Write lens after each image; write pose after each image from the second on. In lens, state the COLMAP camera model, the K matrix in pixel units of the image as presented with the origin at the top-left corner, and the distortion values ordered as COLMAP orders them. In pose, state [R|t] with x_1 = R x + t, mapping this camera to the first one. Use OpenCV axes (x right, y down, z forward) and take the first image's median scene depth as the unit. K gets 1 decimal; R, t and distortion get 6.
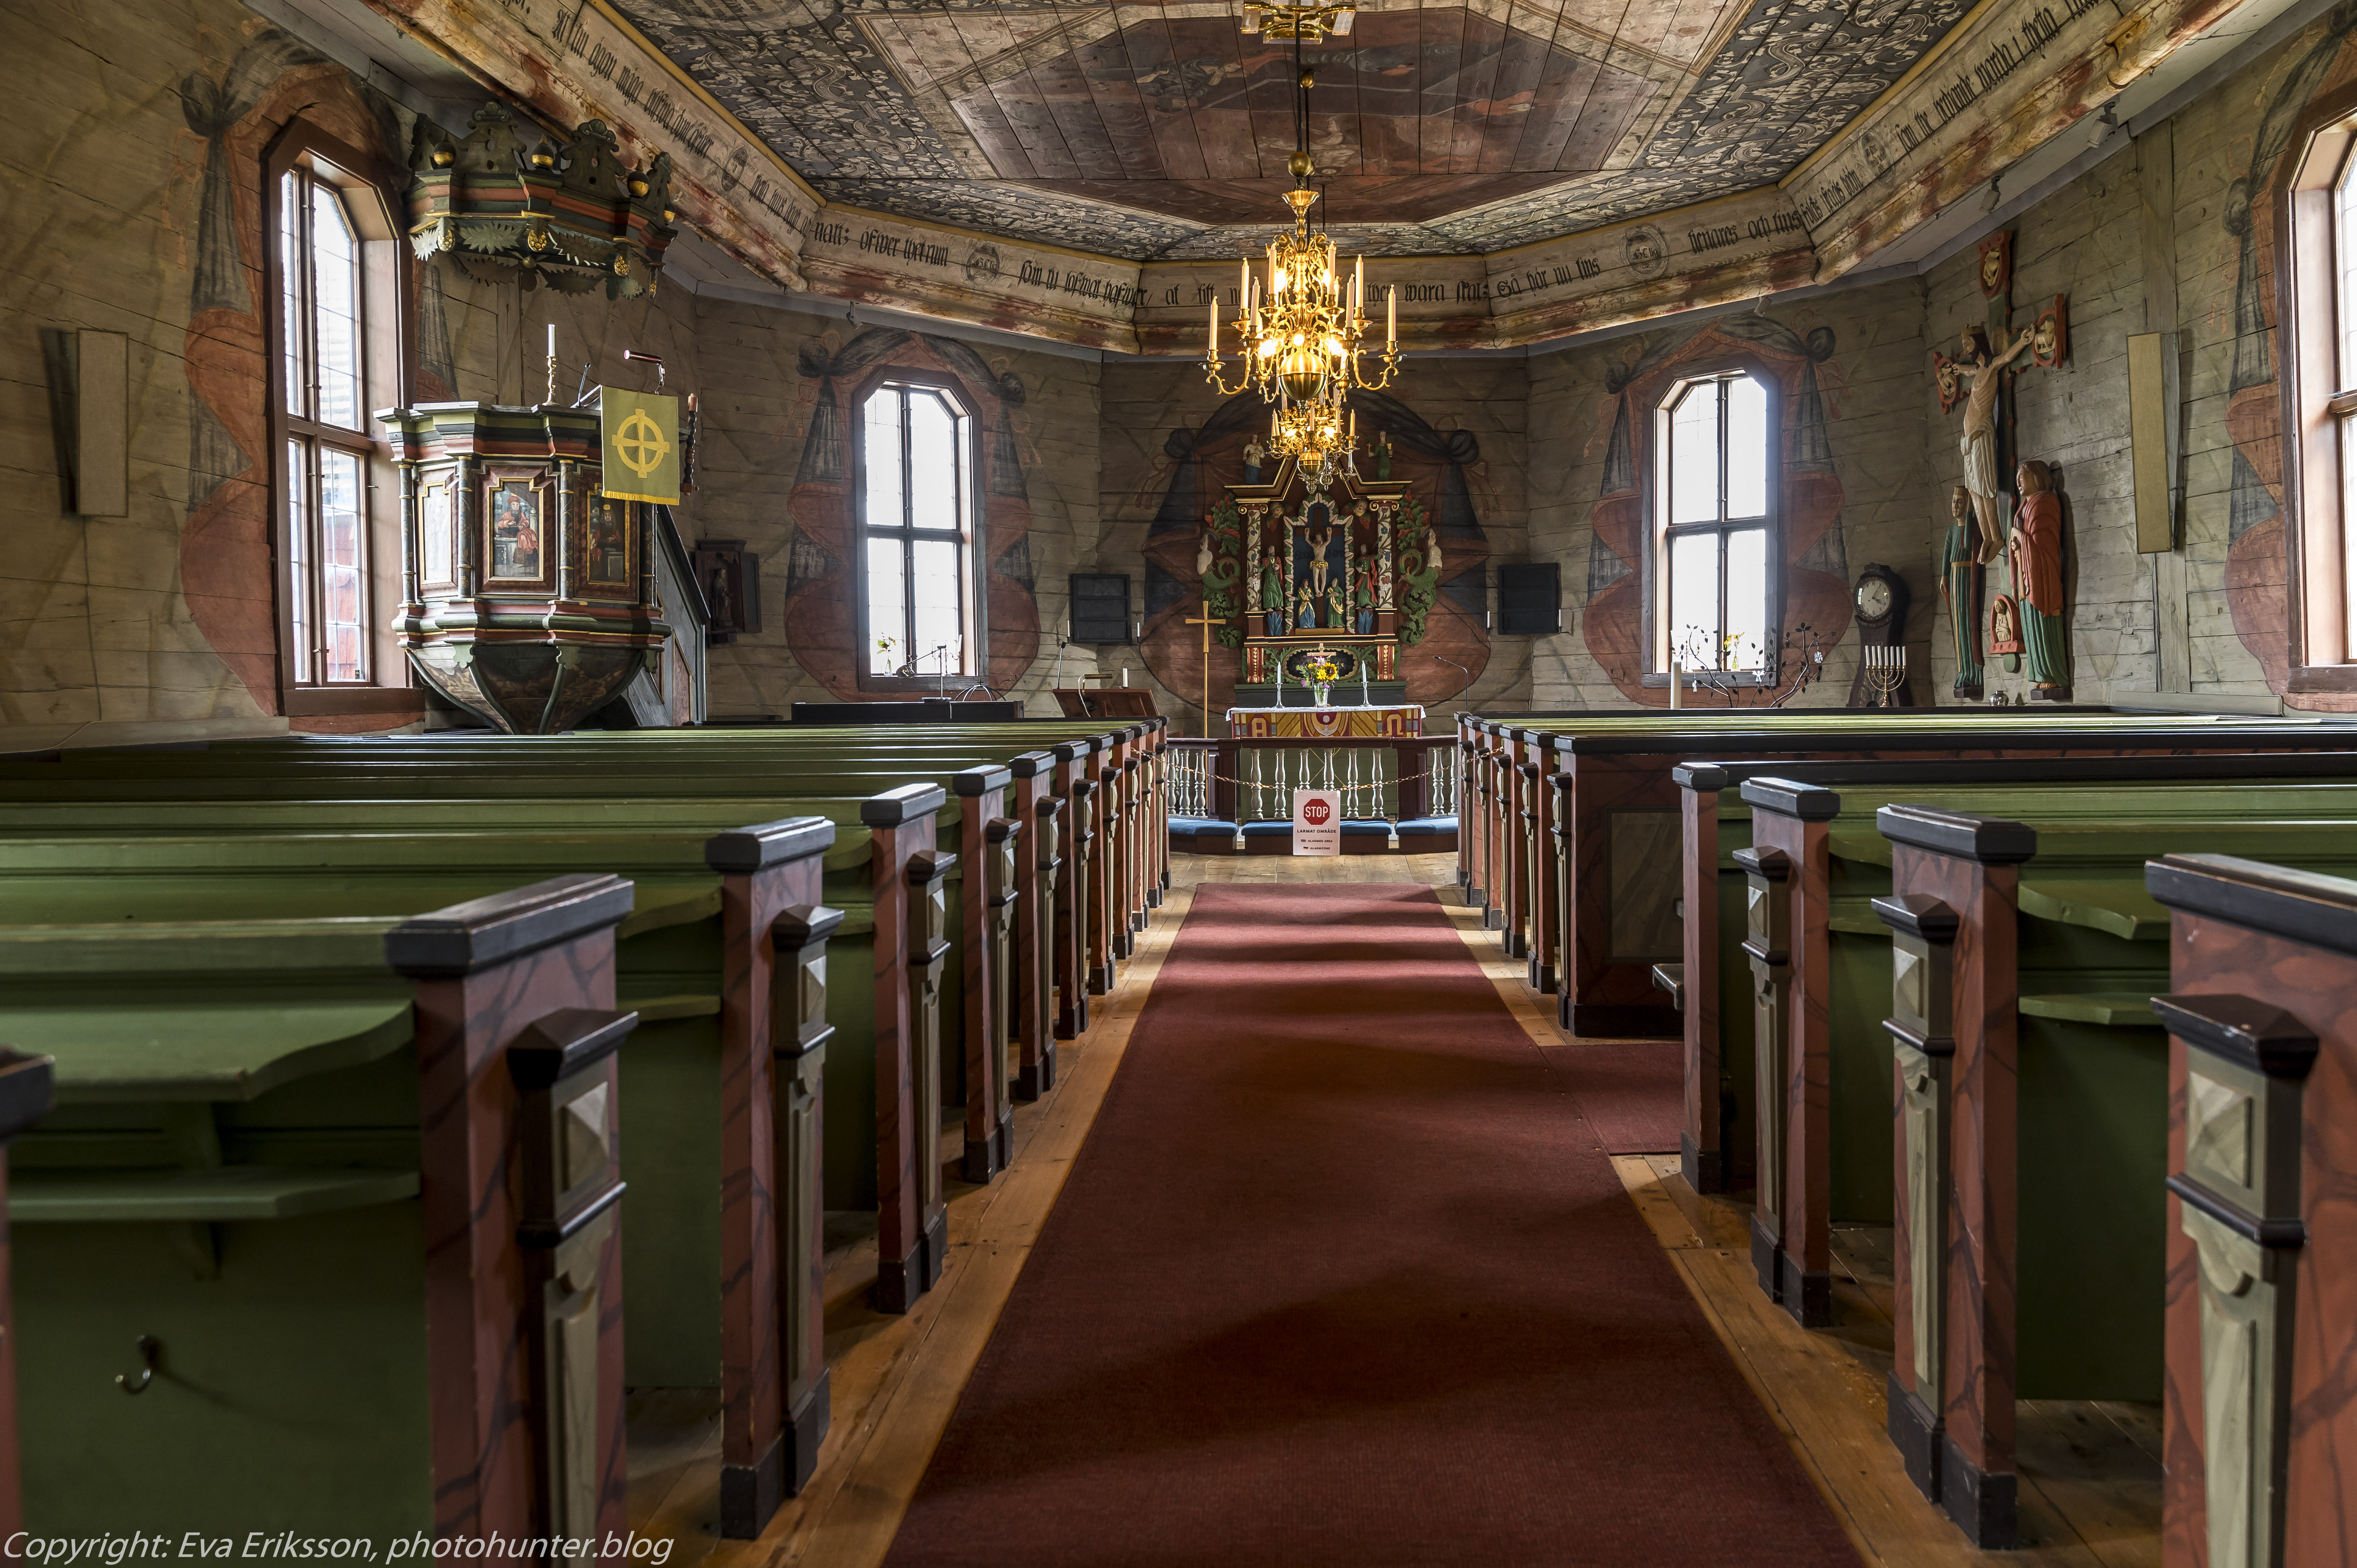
lens RADIAL K [[1877.6, 0, 1174.0], [0, 1877.6, 777.1], [0, 0, 1]] dist [-0.002353, -0.008286]
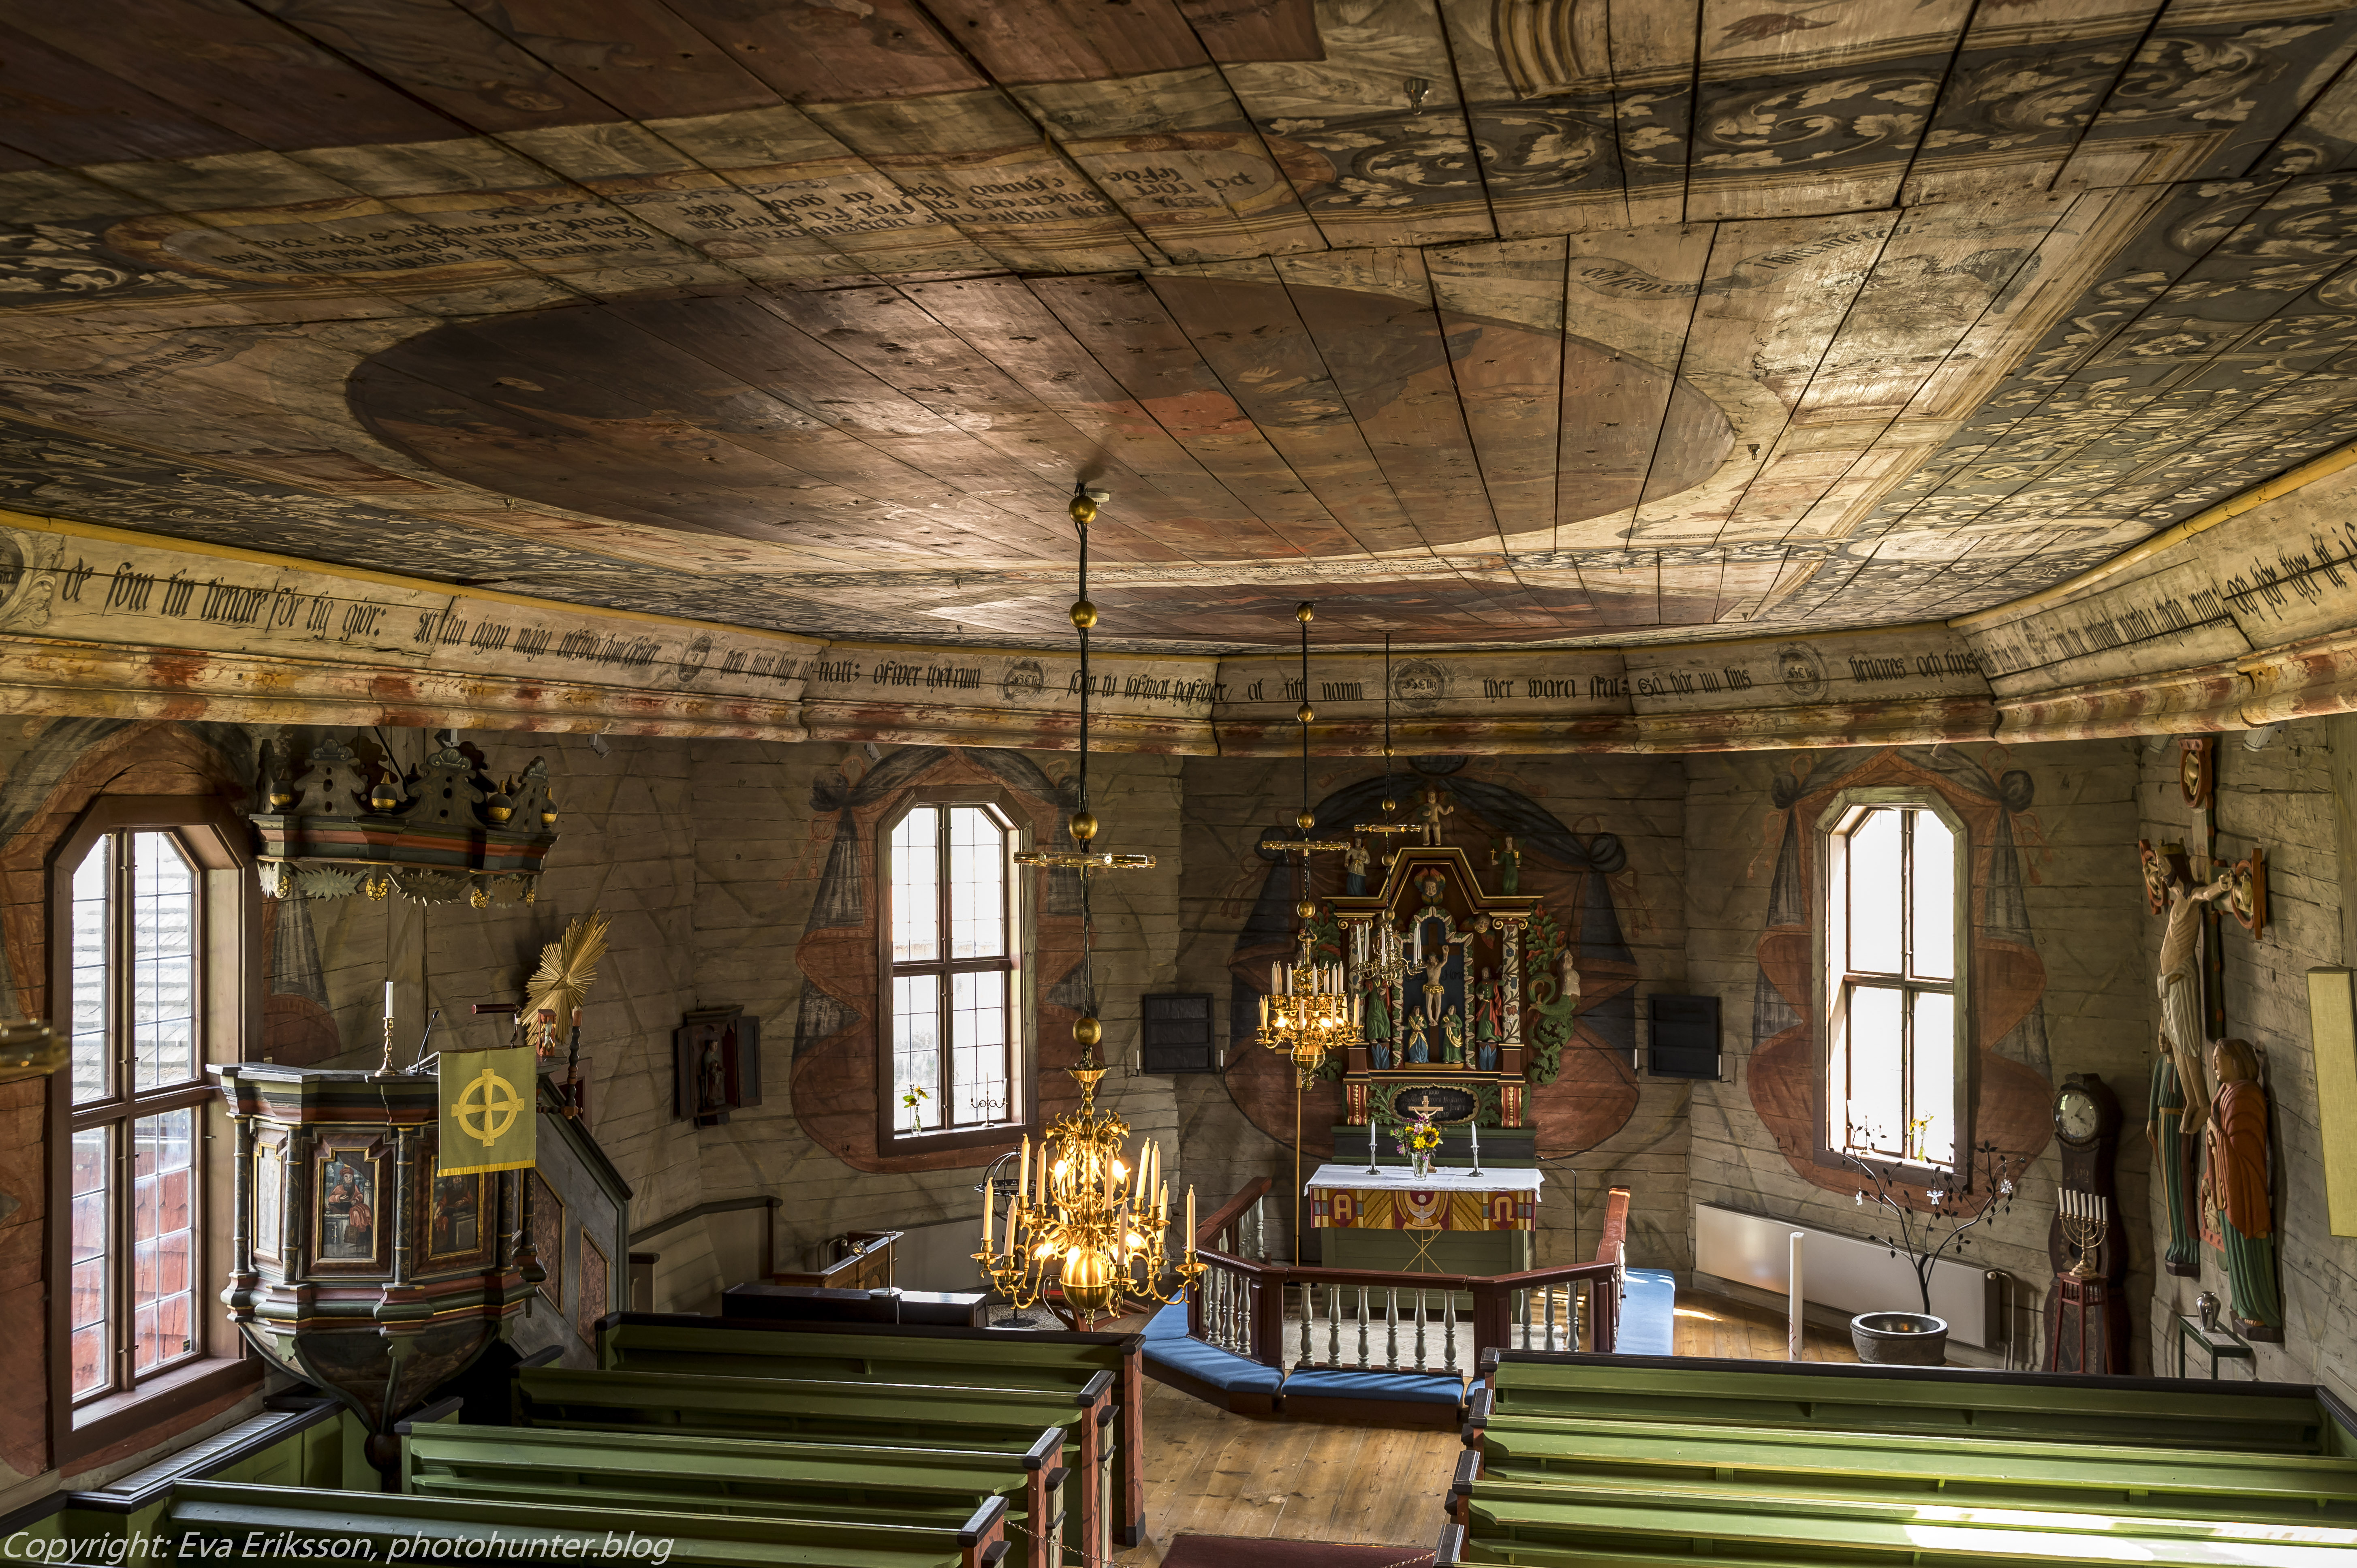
lens RADIAL K [[2127.9, 0, 1179.8], [0, 2127.9, 783.1], [0, 0, 1]] dist [-0.014255, 0.007340]
pose [[0.990574, 0.013304, -0.136328, 0.106780], [-0.020342, 0.998524, -0.050361, -0.177049], [0.135457, 0.052659, 0.989383, 0.029088]]
